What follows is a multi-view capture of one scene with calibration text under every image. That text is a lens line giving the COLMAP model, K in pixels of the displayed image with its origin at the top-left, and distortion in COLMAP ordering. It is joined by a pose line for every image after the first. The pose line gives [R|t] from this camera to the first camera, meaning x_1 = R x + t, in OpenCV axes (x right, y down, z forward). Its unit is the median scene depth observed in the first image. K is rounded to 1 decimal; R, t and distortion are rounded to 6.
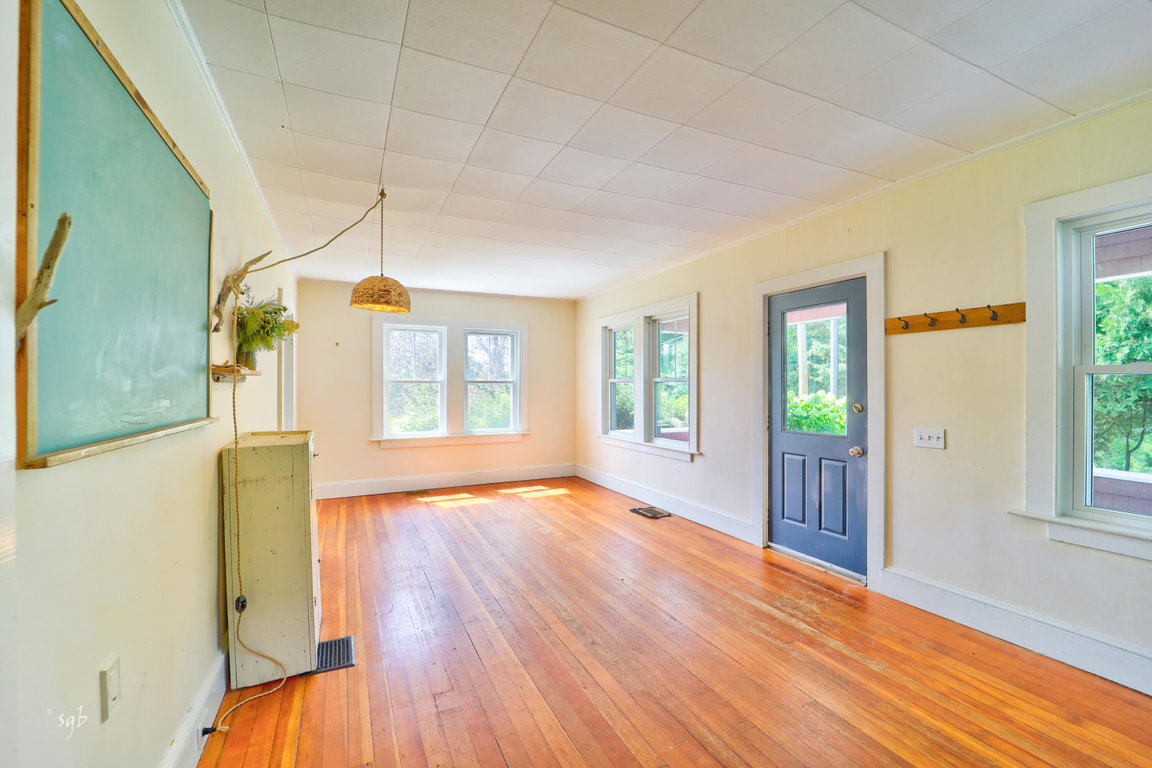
lens RADIAL K [[491.6, 0, 581.2], [0, 491.6, 386.7], [0, 0, 1]] dist [-0.010852, -0.000196]
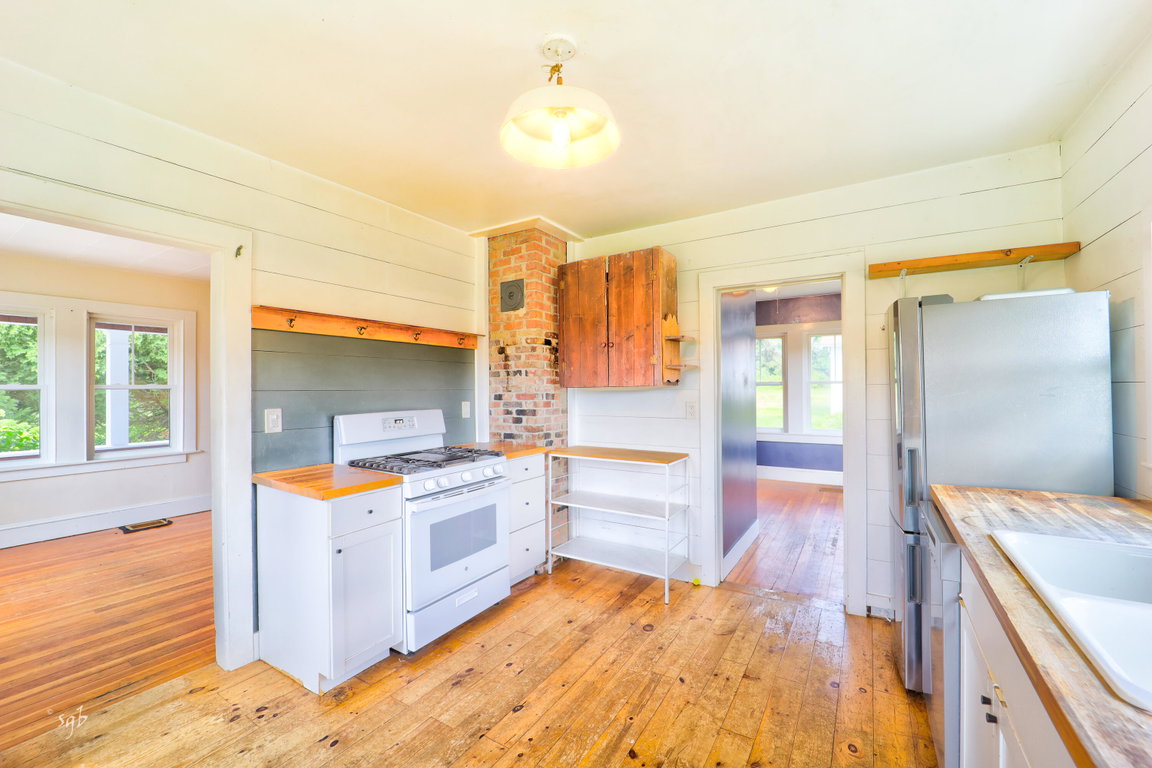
lens RADIAL K [[491.6, 0, 581.2], [0, 491.6, 386.7], [0, 0, 1]] dist [-0.010852, -0.000196]
pose [[-0.552548, 0.009794, 0.833423, -1.595123], [0.010387, 0.999934, -0.004864, -0.003032], [-0.833416, 0.005969, -0.552614, 1.149072]]
